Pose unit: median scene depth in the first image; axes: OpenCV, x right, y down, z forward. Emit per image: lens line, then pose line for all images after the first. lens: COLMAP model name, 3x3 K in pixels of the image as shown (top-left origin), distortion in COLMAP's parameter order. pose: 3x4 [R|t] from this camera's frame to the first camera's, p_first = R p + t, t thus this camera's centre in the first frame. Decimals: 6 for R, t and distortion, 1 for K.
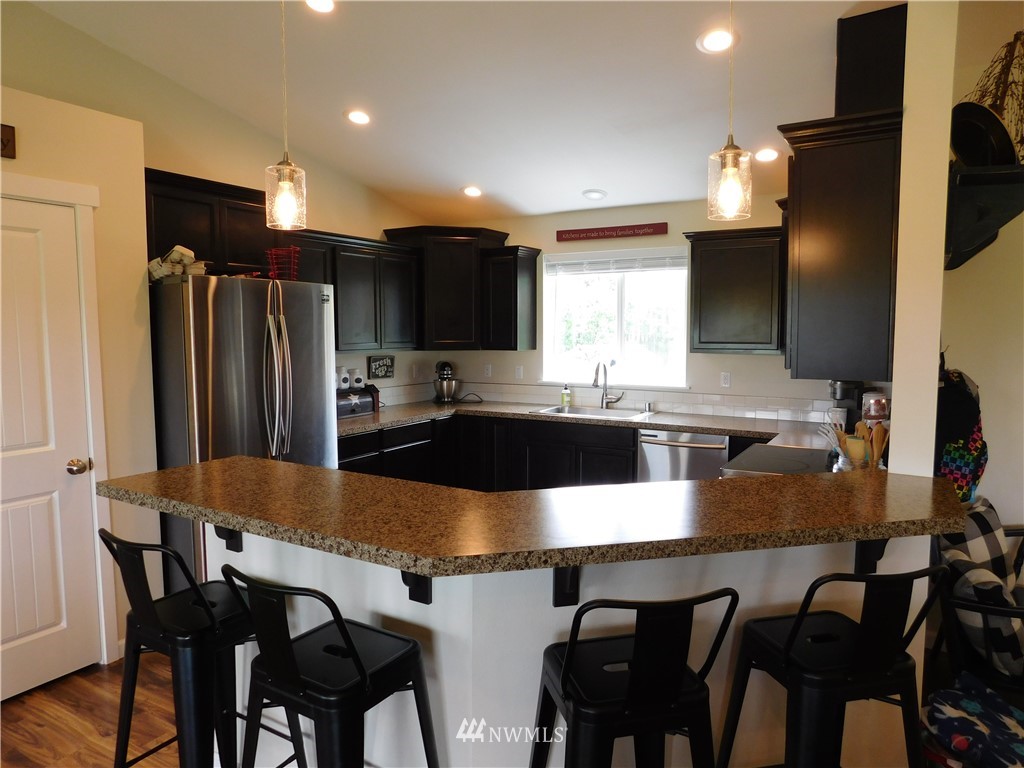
lens RADIAL K [[686.8, 0, 508.1], [0, 686.8, 382.8], [0, 0, 1]] dist [-0.046116, 0.040593]
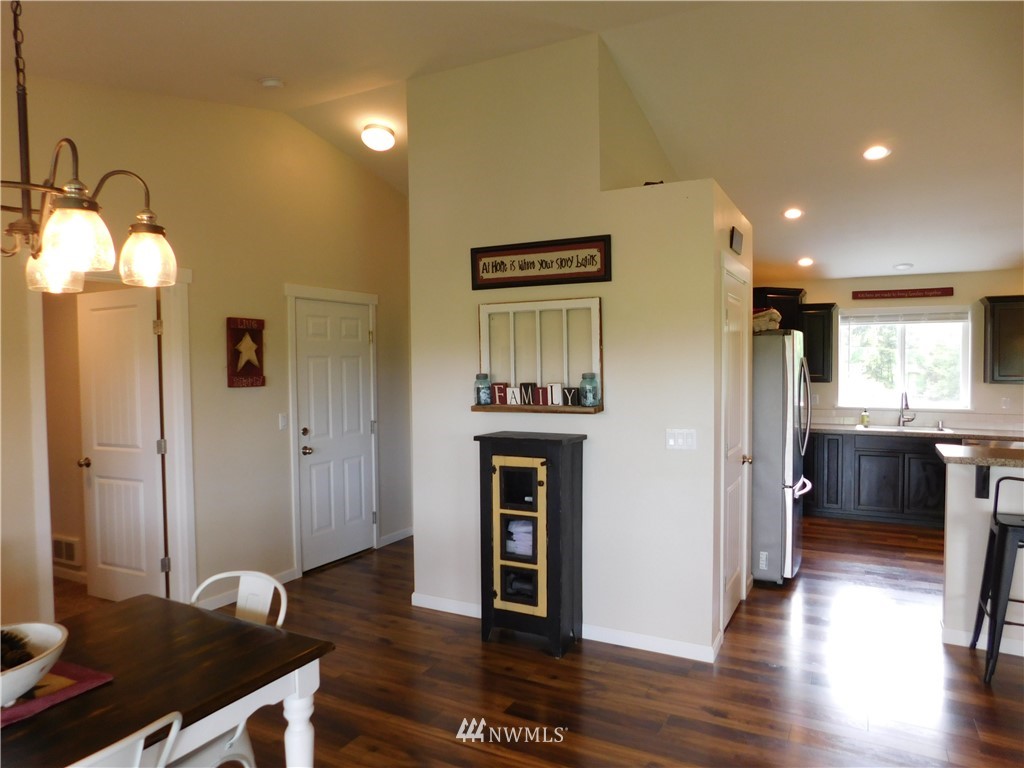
lens RADIAL K [[686.8, 0, 518.3], [0, 686.8, 377.8], [0, 0, 1]] dist [-0.046116, 0.040593]
pose [[0.997530, -0.006405, 0.069943, -0.700635], [0.010063, 0.998592, -0.052075, 0.006028], [-0.069511, 0.052651, 0.996191, -0.262207]]
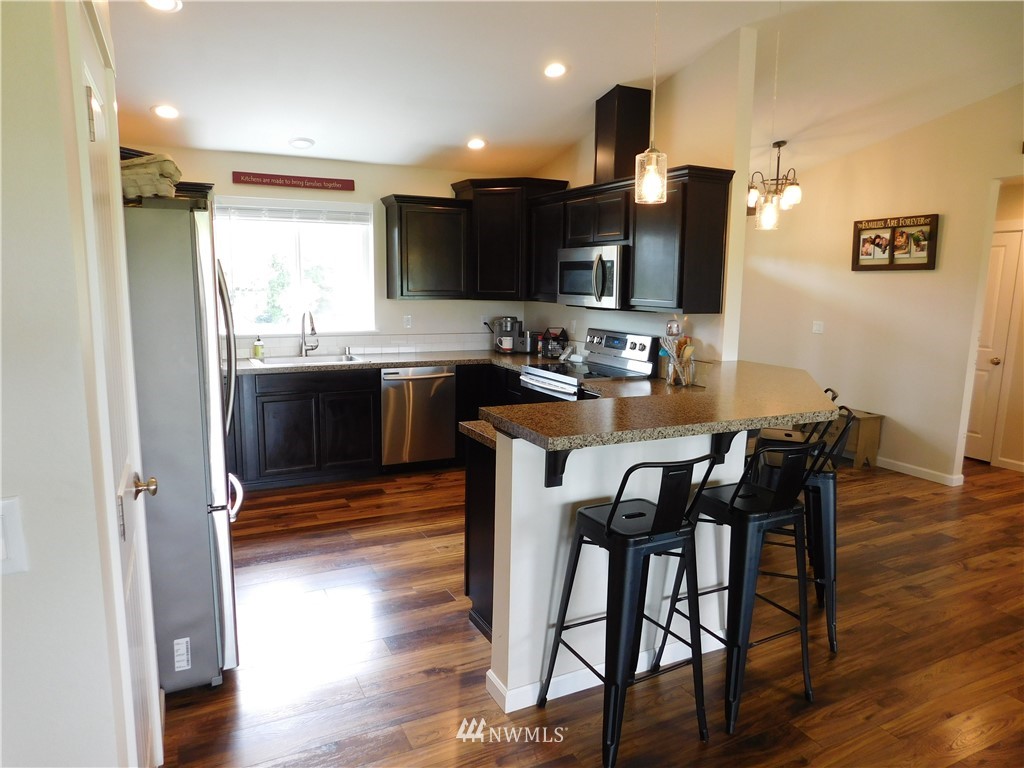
lens RADIAL K [[686.8, 0, 515.7], [0, 686.8, 385.7], [0, 0, 1]] dist [-0.046116, 0.040593]
pose [[0.540282, -0.124494, 0.832224, -0.557331], [0.051652, 0.992037, 0.114868, -0.020259], [-0.839897, -0.019076, 0.542410, 0.180843]]
